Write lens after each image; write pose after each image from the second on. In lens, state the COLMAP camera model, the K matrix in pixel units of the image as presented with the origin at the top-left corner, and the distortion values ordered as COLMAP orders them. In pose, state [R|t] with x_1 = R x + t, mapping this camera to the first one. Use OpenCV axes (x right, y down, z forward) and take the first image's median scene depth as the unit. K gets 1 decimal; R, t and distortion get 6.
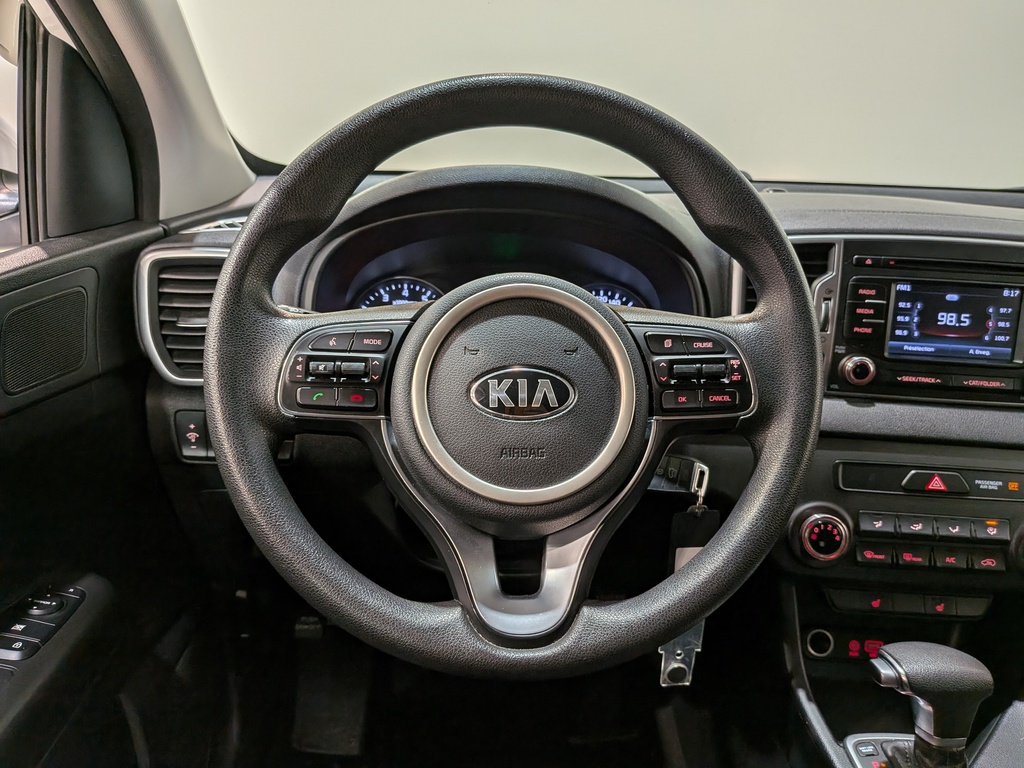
lens RADIAL K [[744.0, 0, 515.0], [0, 744.0, 407.2], [0, 0, 1]] dist [0.068401, -0.126026]
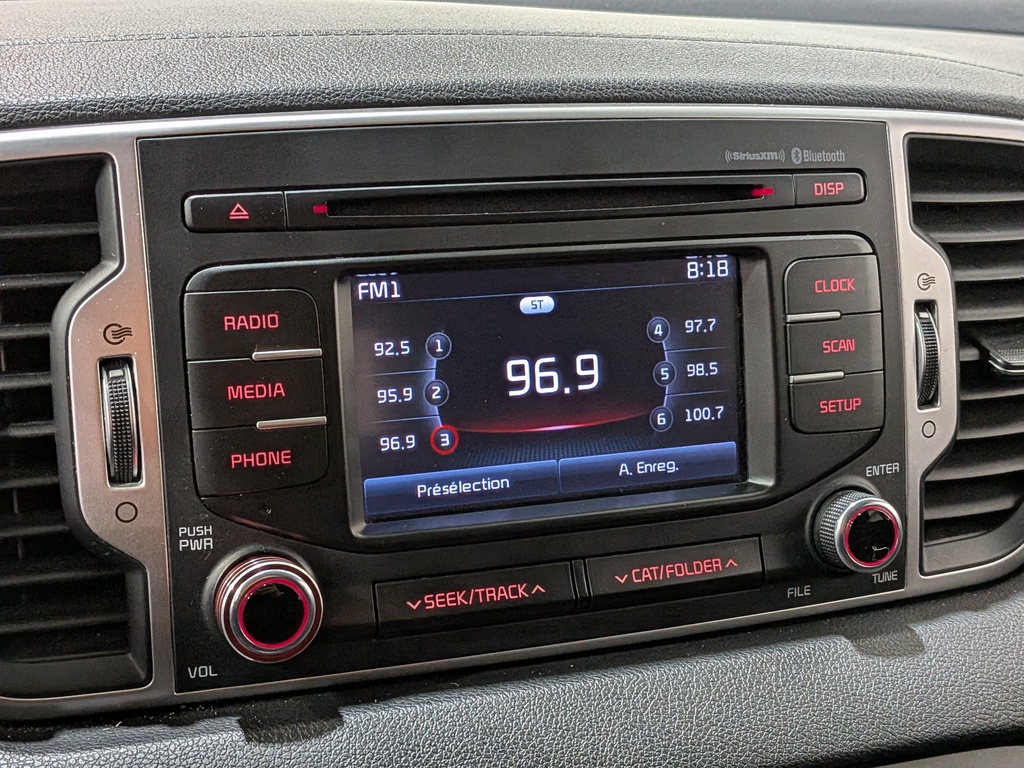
lens RADIAL K [[1508.6, 0, 510.8], [0, 1508.6, 394.0], [0, 0, 1]] dist [0.060299, 0.000000]
pose [[0.909882, -0.135032, 0.392276, 0.355065], [0.153824, 0.987957, -0.016714, -0.109771], [-0.385295, 0.075549, 0.919696, 0.483478]]
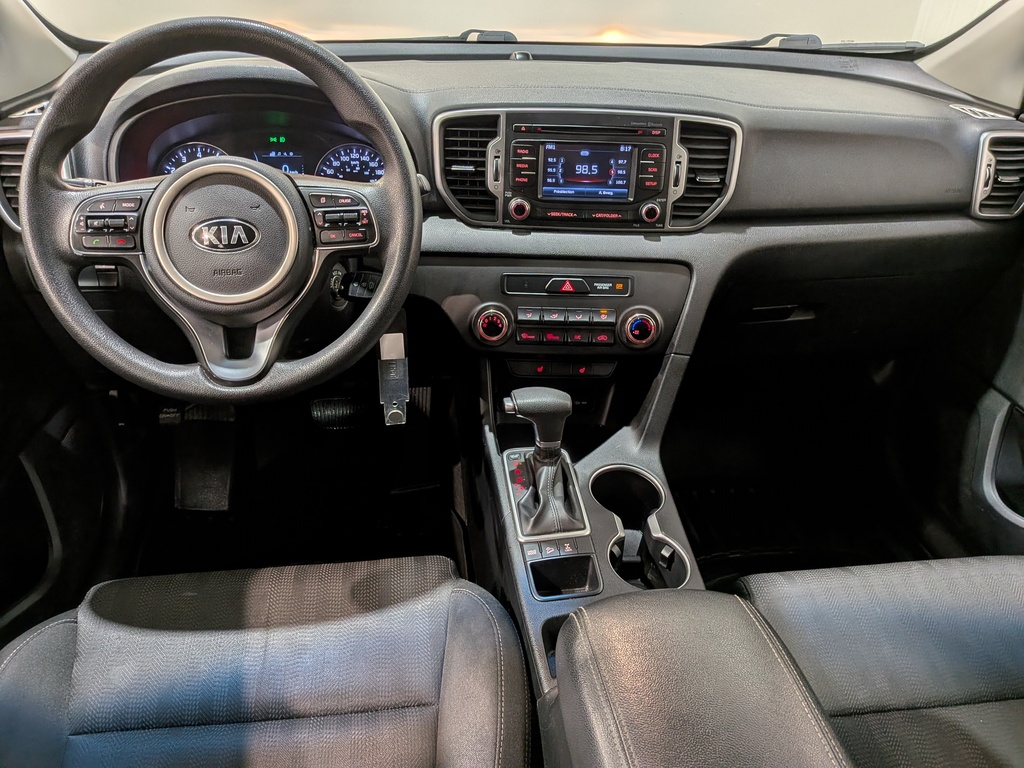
lens RADIAL K [[744.0, 0, 508.8], [0, 744.0, 396.6], [0, 0, 1]] dist [0.068401, -0.126026]
pose [[0.996362, -0.047741, 0.070593, 0.340740], [0.031896, 0.977056, 0.210582, 0.000043], [-0.079027, -0.207564, 0.975024, -0.495442]]
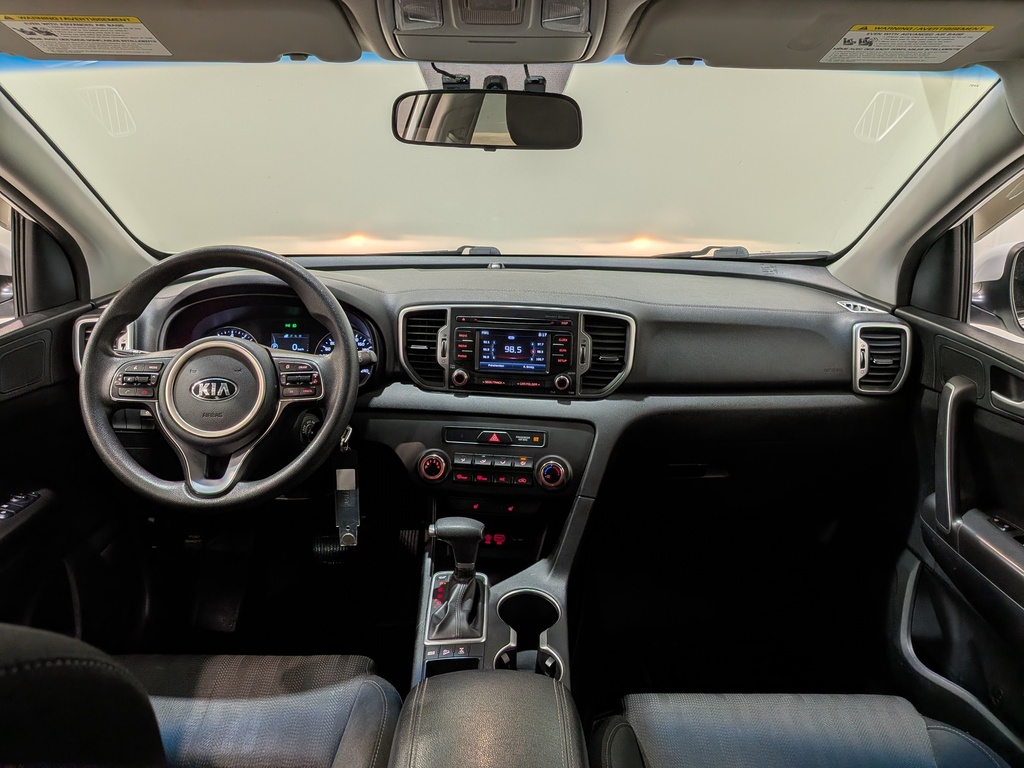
lens RADIAL K [[744.0, 0, 509.6], [0, 744.0, 380.8], [0, 0, 1]] dist [0.068401, -0.126026]
pose [[0.999146, -0.010004, -0.040084, 0.696908], [0.008068, 0.998807, -0.048165, 0.050582], [0.040518, 0.047801, 0.998035, -0.874653]]
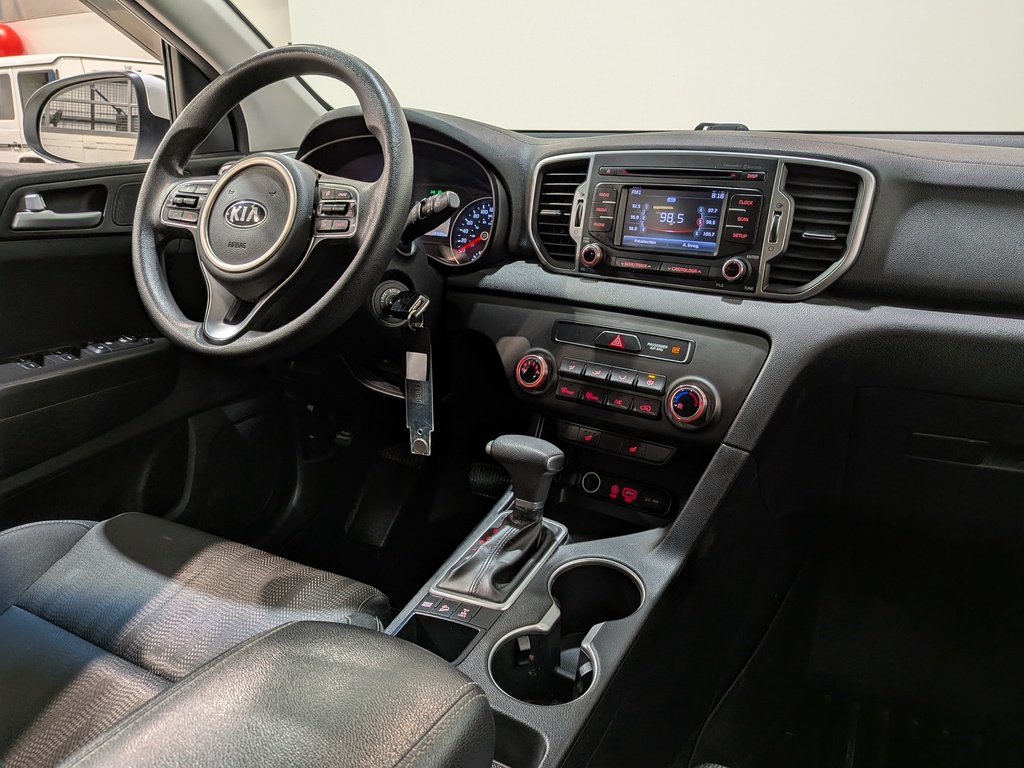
lens RADIAL K [[744.0, 0, 518.2], [0, 744.0, 395.8], [0, 0, 1]] dist [0.068401, -0.126026]
pose [[0.867488, 0.136240, -0.478438, 1.069617], [-0.147857, 0.988916, 0.013514, 0.207904], [0.474976, 0.059017, 0.878017, -0.199783]]
